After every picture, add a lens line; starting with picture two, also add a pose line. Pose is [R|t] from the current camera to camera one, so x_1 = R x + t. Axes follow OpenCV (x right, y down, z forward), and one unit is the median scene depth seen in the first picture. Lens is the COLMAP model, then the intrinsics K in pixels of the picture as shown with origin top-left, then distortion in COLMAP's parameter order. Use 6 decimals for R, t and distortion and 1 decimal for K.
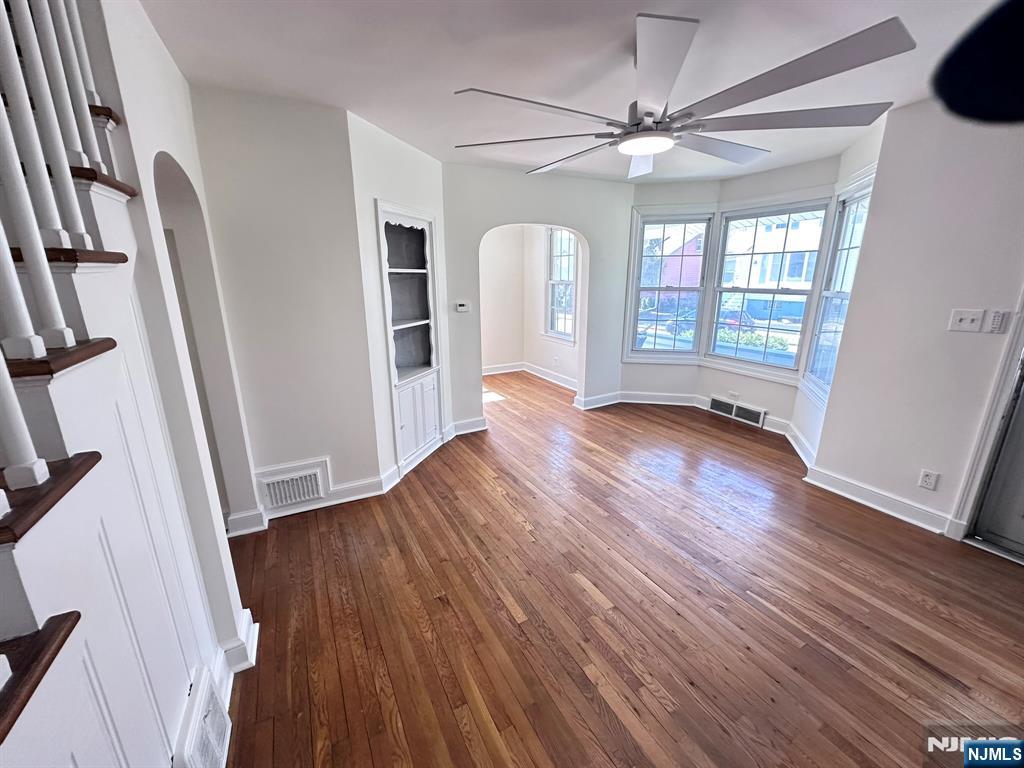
lens RADIAL K [[409.5, 0, 511.3], [0, 409.5, 385.6], [0, 0, 1]] dist [-0.000462, -0.000075]
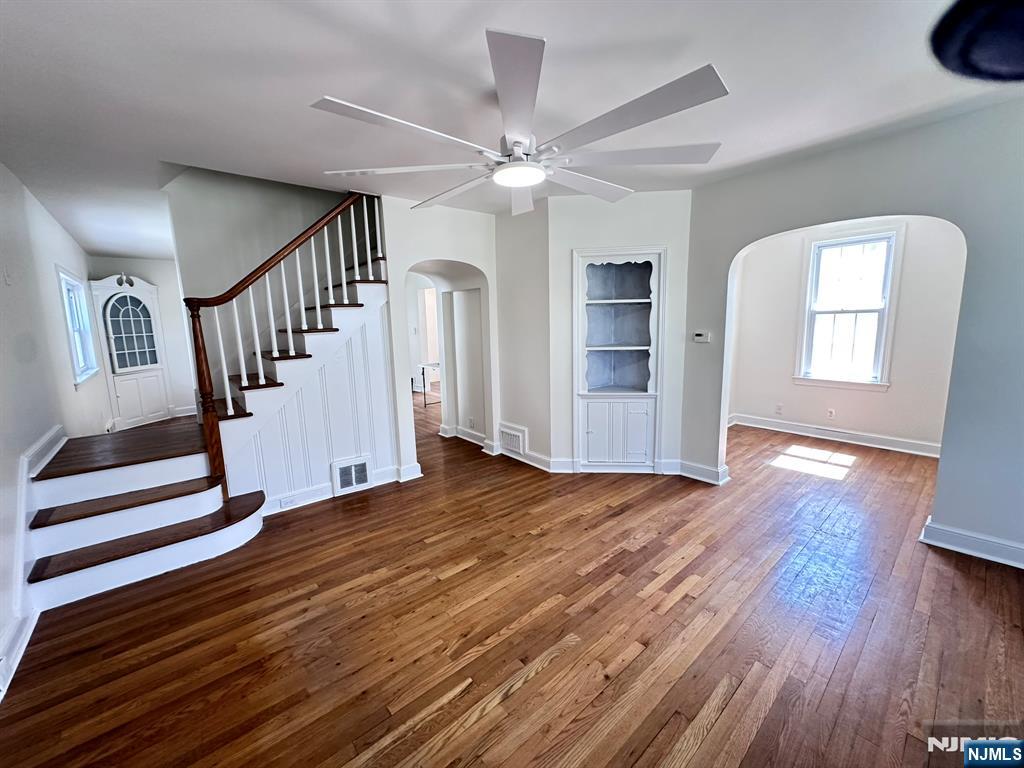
lens RADIAL K [[409.5, 0, 509.4], [0, 409.5, 382.7], [0, 0, 1]] dist [-0.000462, -0.000075]
pose [[0.206904, 0.148964, -0.966954, 0.950127], [-0.231667, 0.967692, 0.099507, -0.119942], [0.950537, 0.203423, 0.234730, 0.564252]]
